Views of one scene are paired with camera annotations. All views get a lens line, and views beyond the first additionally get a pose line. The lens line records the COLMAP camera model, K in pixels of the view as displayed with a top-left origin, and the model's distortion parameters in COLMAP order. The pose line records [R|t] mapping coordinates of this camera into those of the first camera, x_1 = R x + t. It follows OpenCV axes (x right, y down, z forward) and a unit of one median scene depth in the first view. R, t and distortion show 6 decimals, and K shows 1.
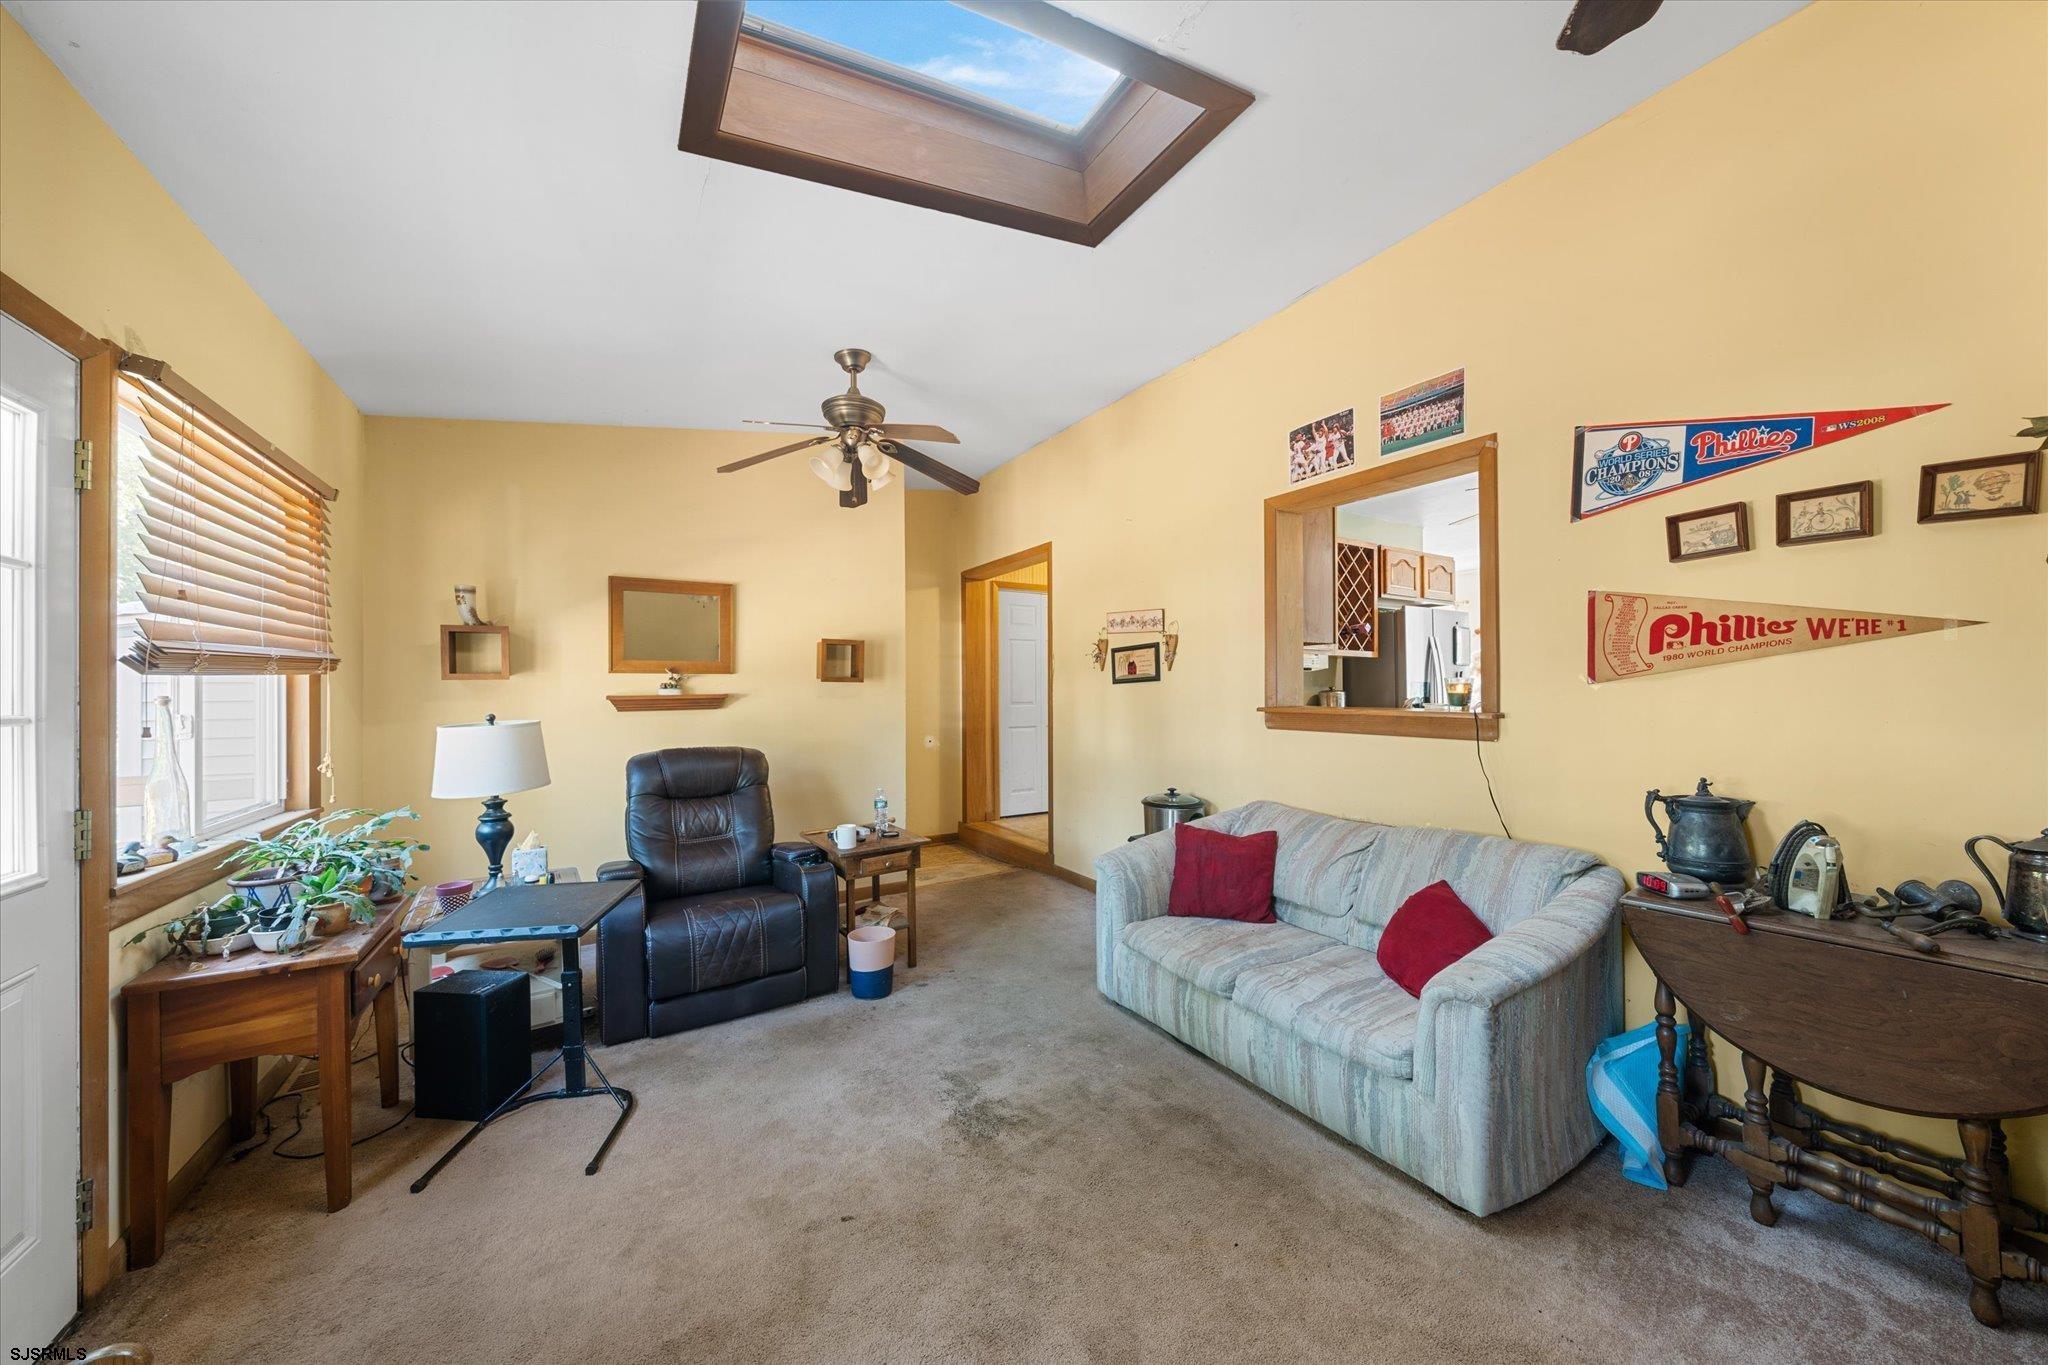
lens RADIAL K [[693.5, 0, 1022.6], [0, 693.5, 686.7], [0, 0, 1]] dist [-0.004994, 0.000026]
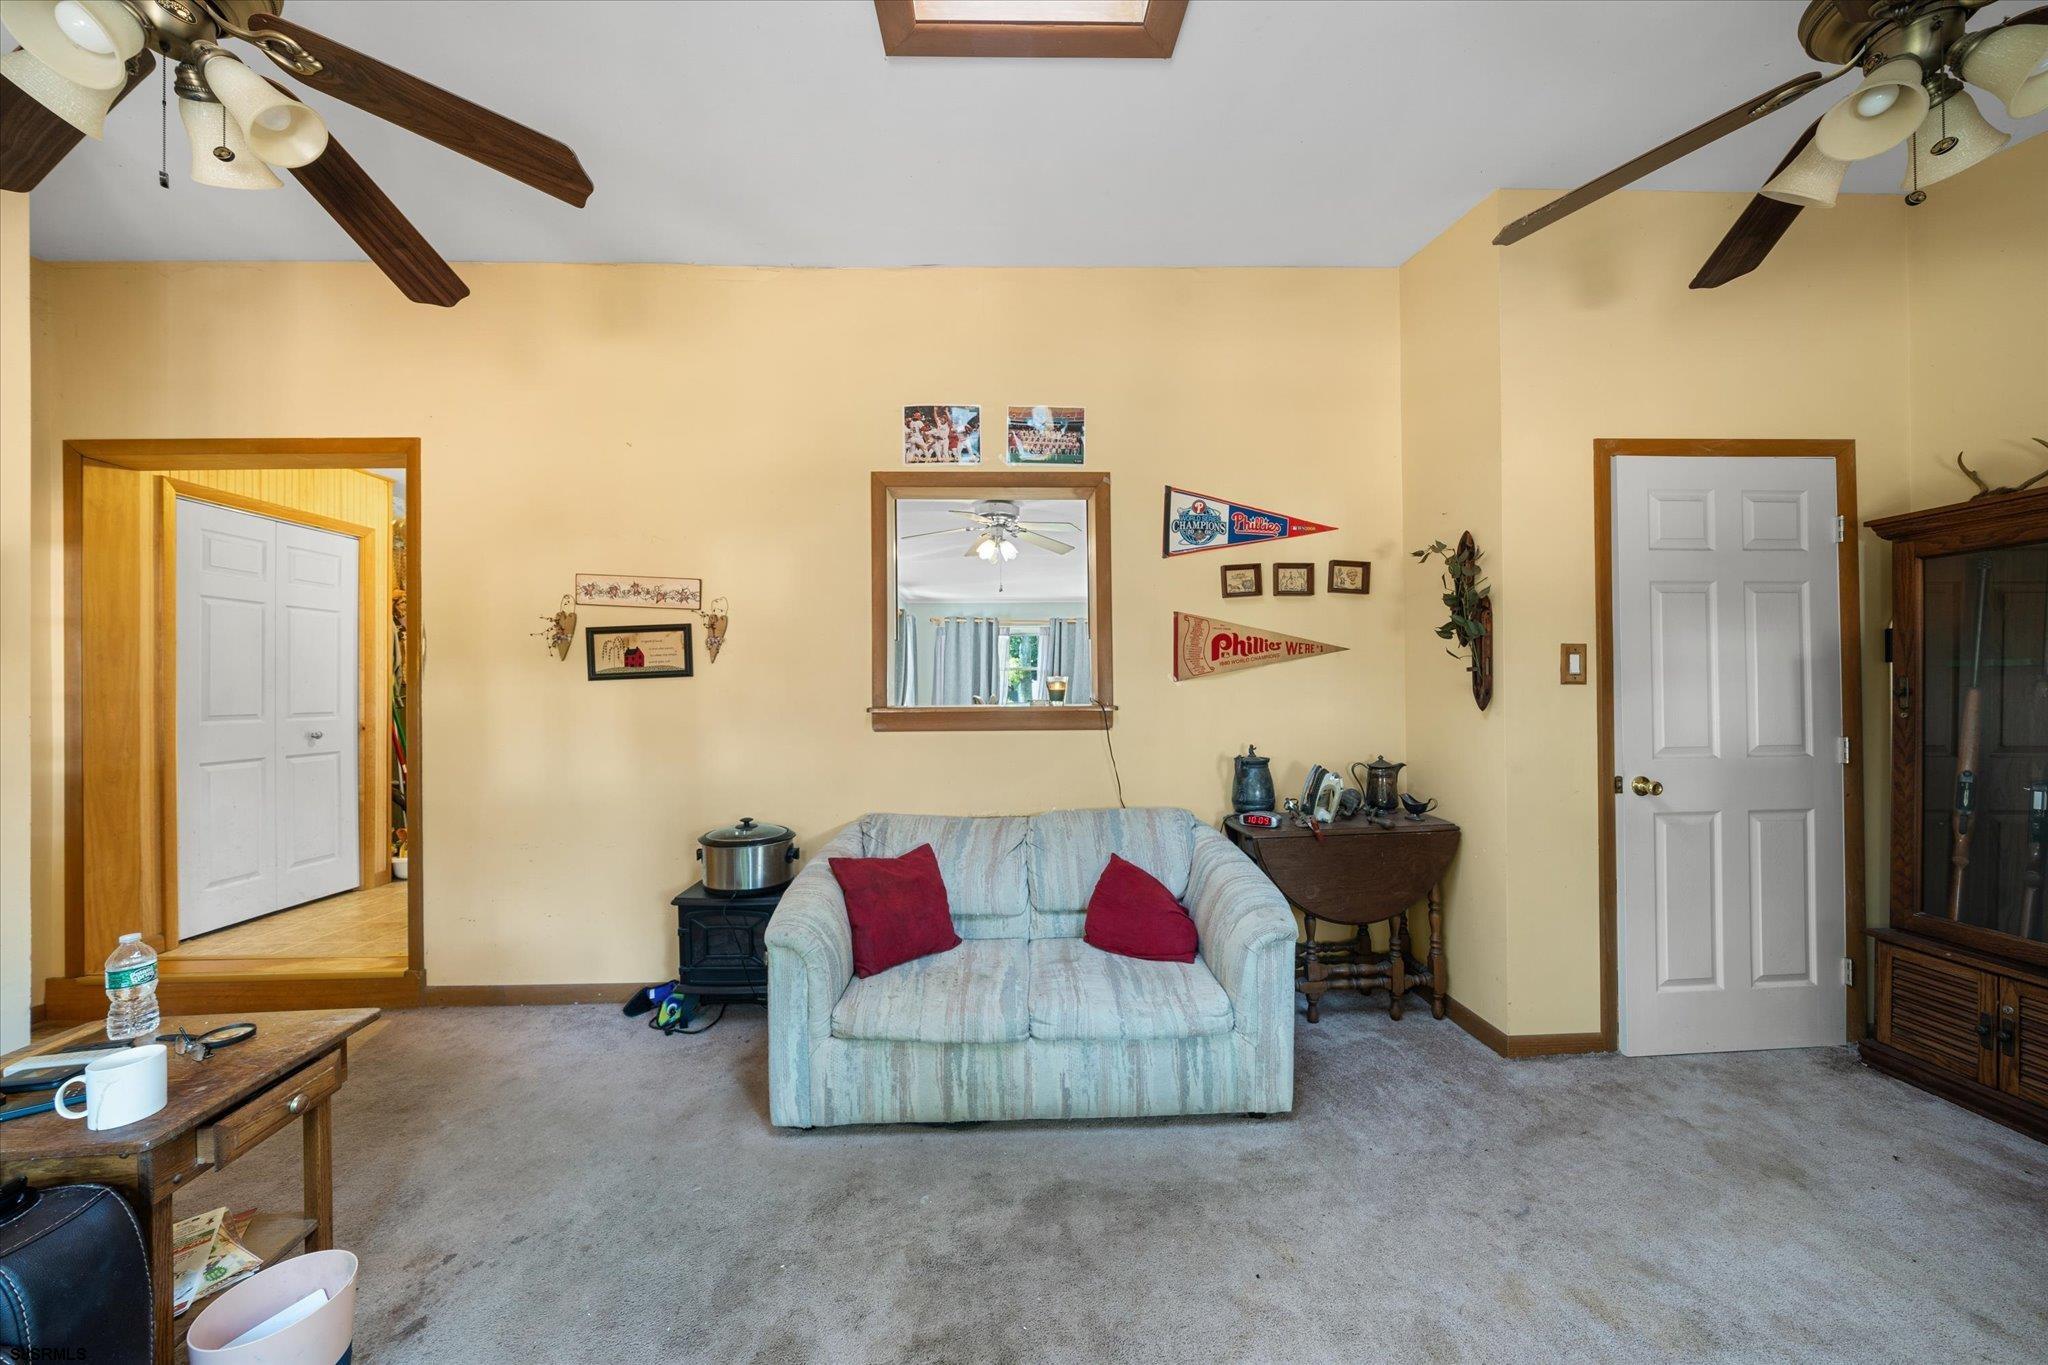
lens RADIAL K [[693.5, 0, 1022.4], [0, 693.5, 689.6], [0, 0, 1]] dist [-0.004994, 0.000026]
pose [[0.494298, 0.007815, 0.869257, -0.451254], [0.001358, 0.999951, -0.009762, 0.022381], [-0.869291, 0.006006, 0.494264, 0.562206]]
